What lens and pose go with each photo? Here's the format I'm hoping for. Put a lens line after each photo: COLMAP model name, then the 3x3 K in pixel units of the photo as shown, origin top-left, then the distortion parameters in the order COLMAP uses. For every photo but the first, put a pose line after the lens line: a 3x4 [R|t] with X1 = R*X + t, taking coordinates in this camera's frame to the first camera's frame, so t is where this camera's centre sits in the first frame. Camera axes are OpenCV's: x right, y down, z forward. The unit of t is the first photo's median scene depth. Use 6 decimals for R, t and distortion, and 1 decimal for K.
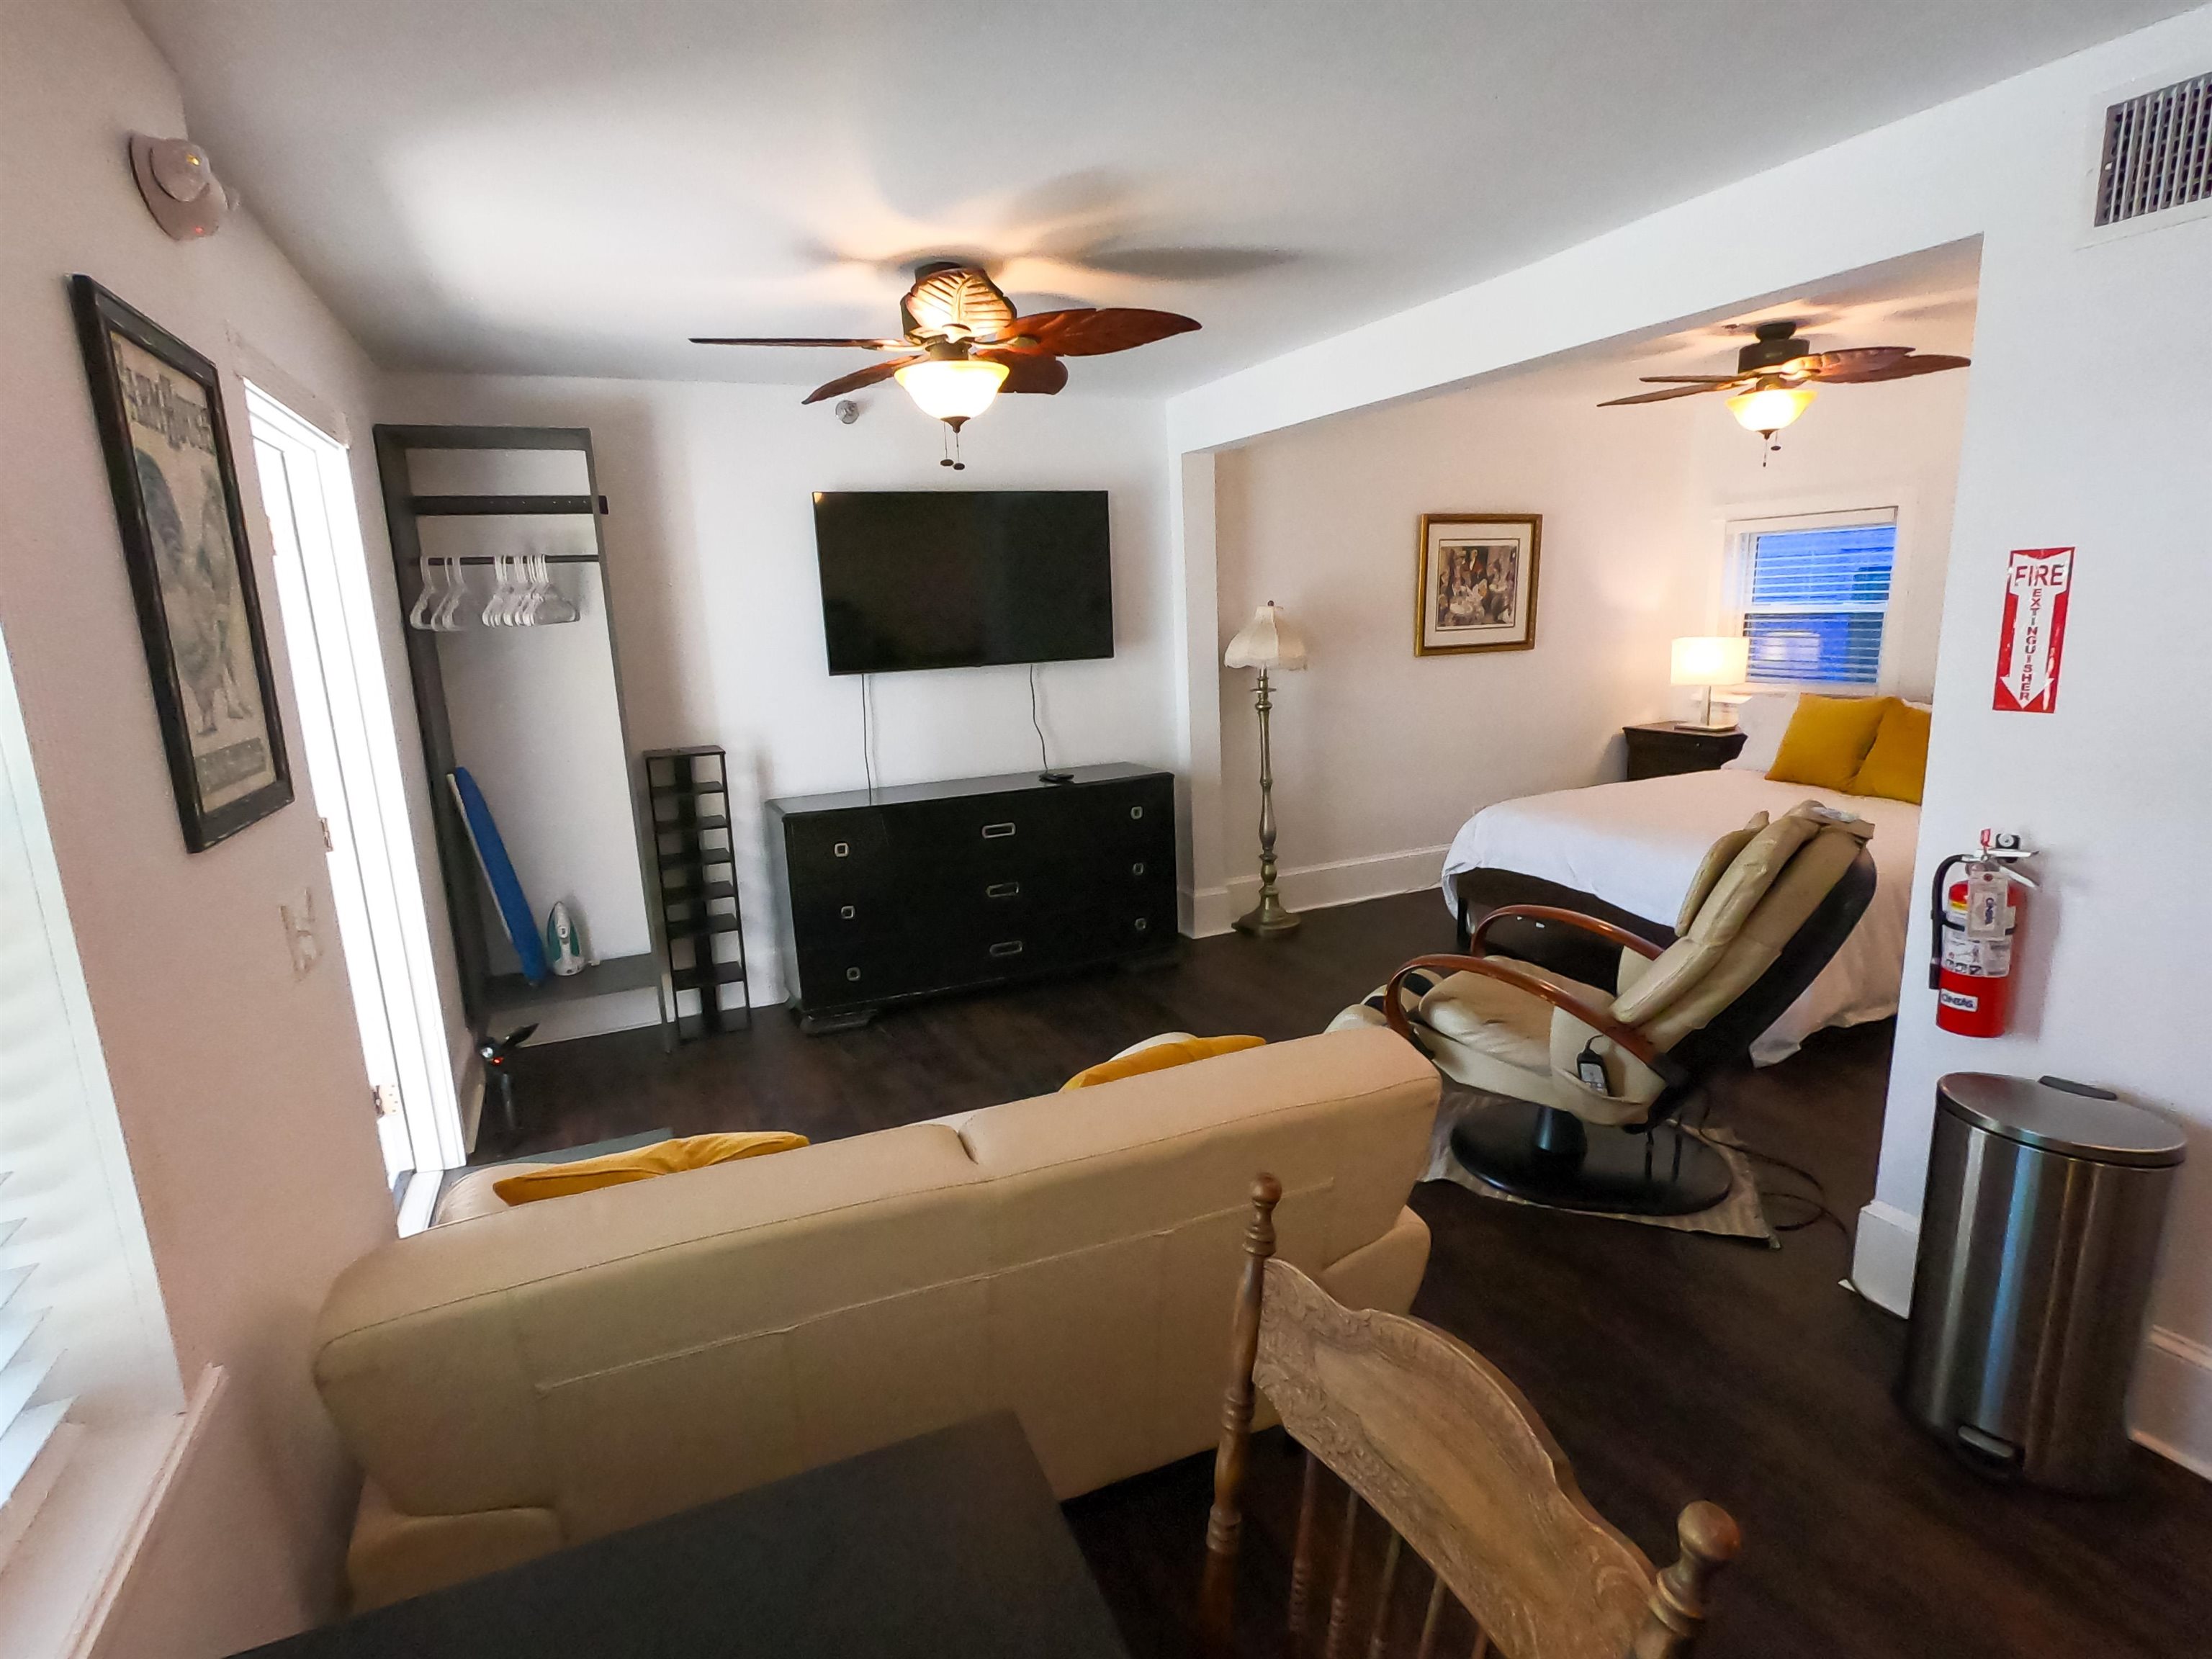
lens RADIAL K [[1107.0, 0, 1105.2], [0, 1107.0, 818.4], [0, 0, 1]] dist [-0.002871, 0.002250]
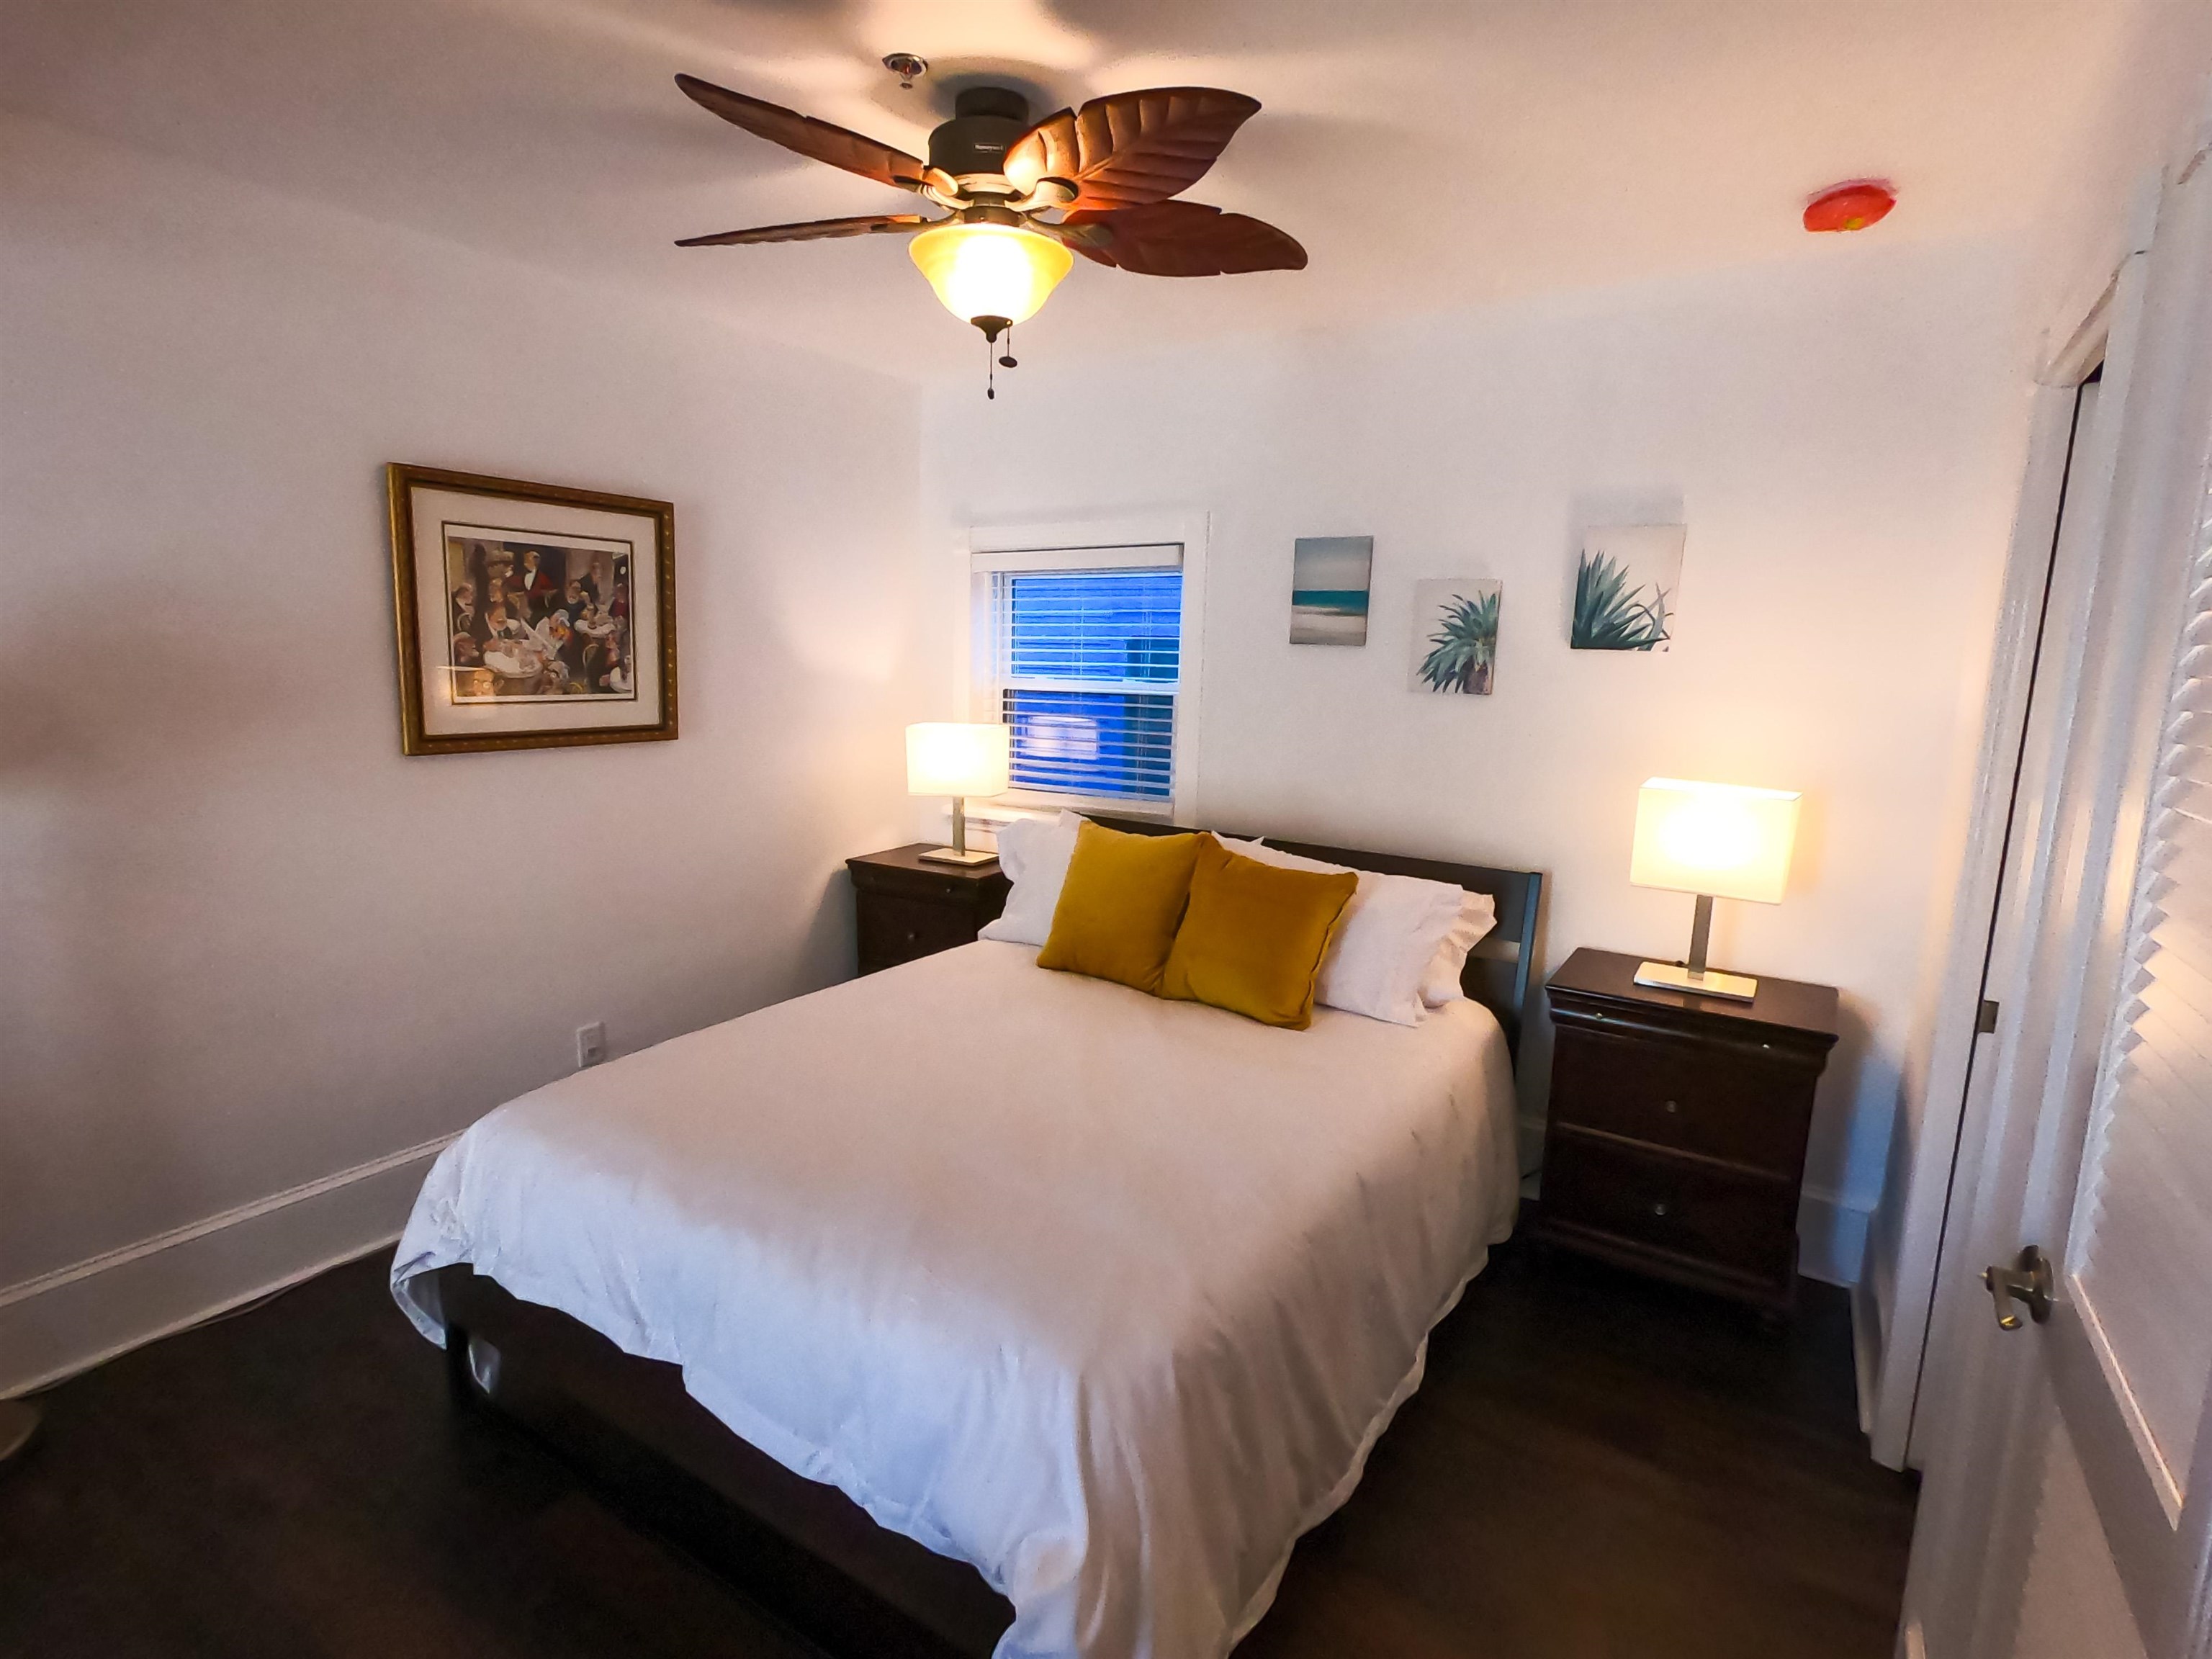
lens RADIAL K [[1107.0, 0, 1094.8], [0, 1107.0, 834.2], [0, 0, 1]] dist [-0.002871, 0.002250]
pose [[0.839524, -0.037062, 0.542057, 0.268529], [0.056299, 0.998234, -0.018942, -0.084862], [-0.540398, 0.046420, 0.840128, 0.425118]]
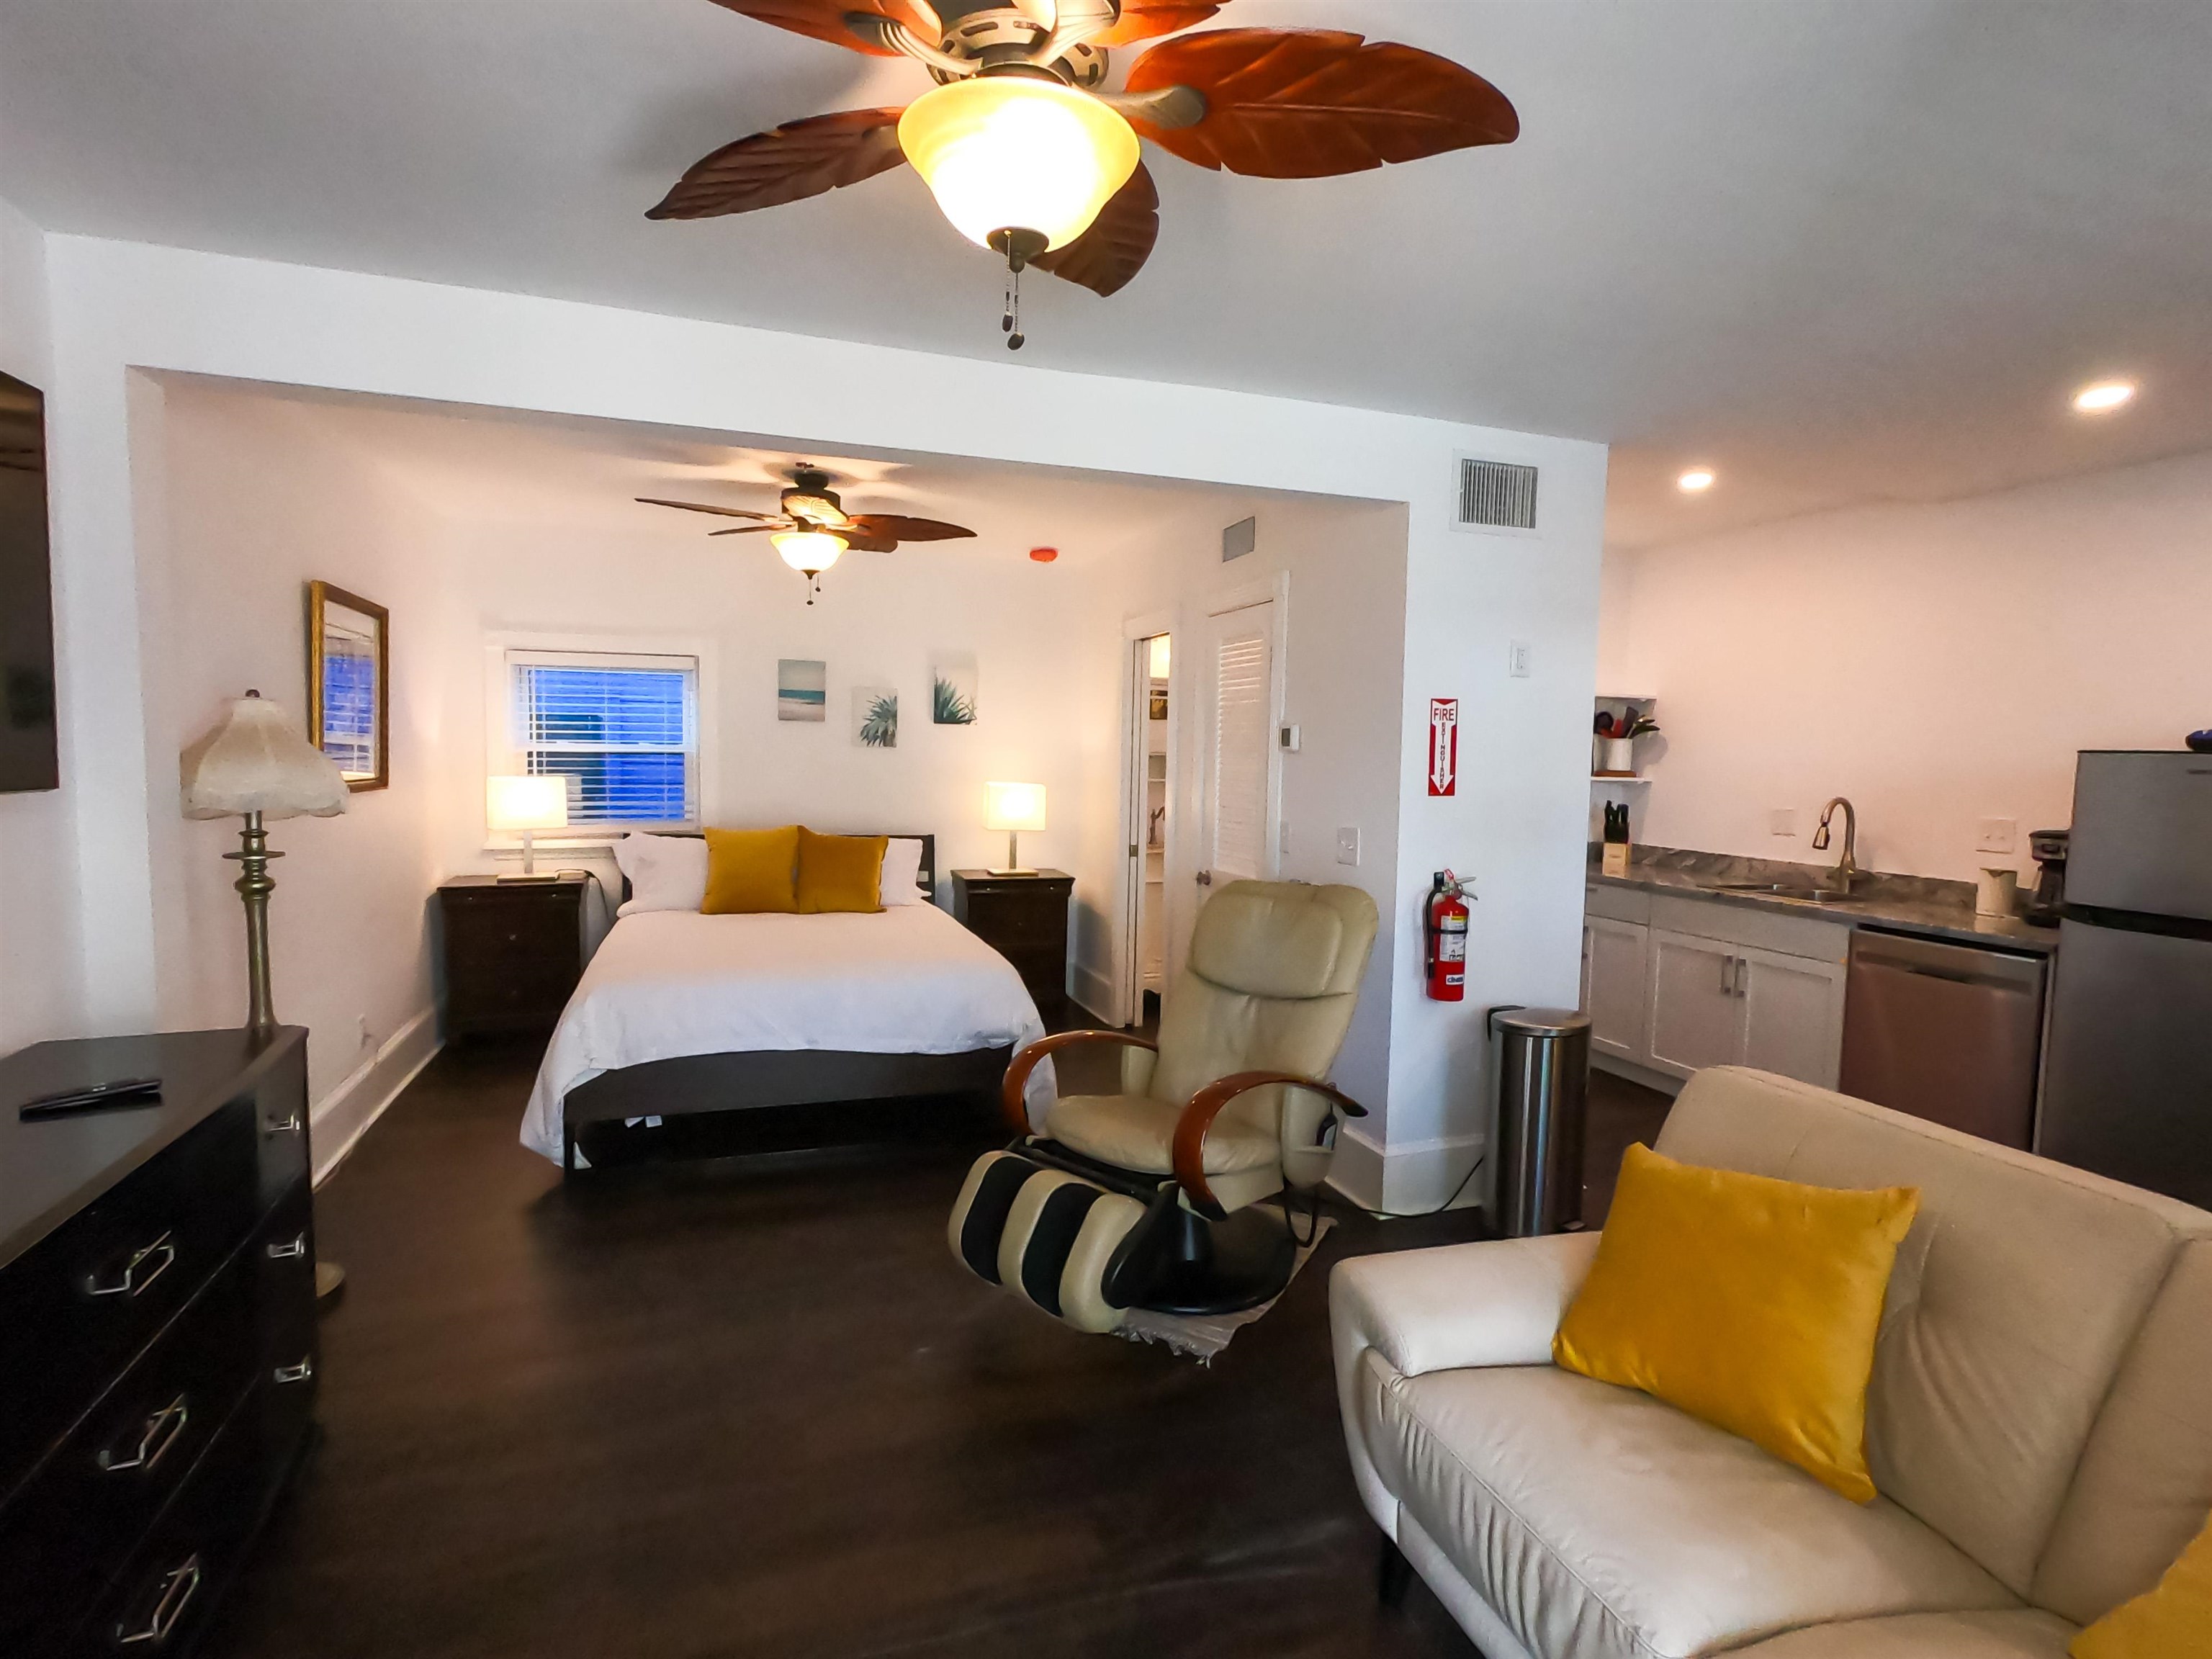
lens RADIAL K [[1107.0, 0, 1102.8], [0, 1107.0, 824.3], [0, 0, 1]] dist [-0.002871, 0.002250]
pose [[0.091211, -0.031386, 0.995337, -0.309677], [0.174161, 0.984602, 0.015088, -0.061515], [-0.980484, 0.171972, 0.095272, 0.492881]]
